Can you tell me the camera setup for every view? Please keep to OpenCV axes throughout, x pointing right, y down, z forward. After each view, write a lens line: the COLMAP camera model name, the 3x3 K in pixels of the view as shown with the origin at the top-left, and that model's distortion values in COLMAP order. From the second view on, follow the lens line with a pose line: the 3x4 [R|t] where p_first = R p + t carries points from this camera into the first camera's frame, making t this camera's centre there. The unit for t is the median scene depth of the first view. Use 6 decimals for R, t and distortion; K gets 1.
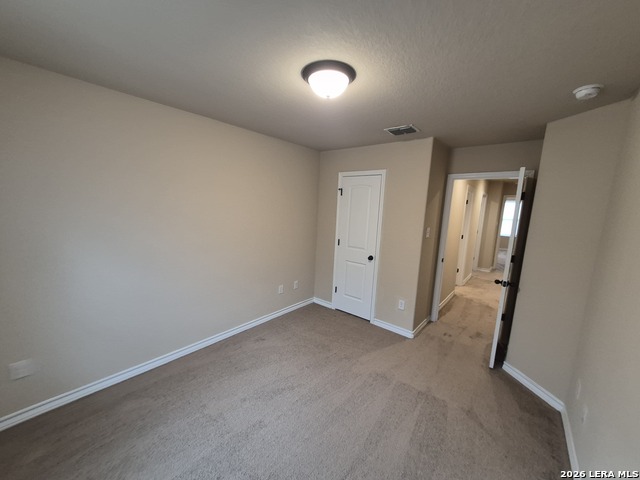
lens RADIAL K [[251.3, 0, 315.3], [0, 251.3, 243.1], [0, 0, 1]] dist [0.007868, 0.000122]
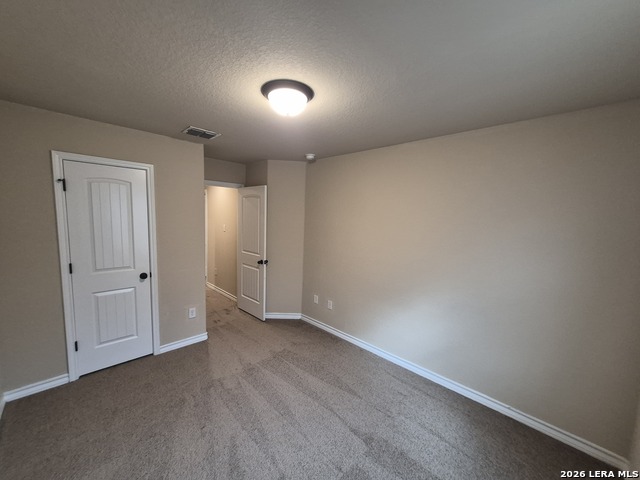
lens RADIAL K [[253.5, 0, 314.0], [0, 253.5, 241.5], [0, 0, 1]] dist [0.003760, 0.000069]
pose [[0.087046, -0.141676, 0.986079, -0.527299], [0.120512, 0.984064, 0.130748, -0.090096], [-0.988888, 0.107453, 0.102733, 0.416308]]
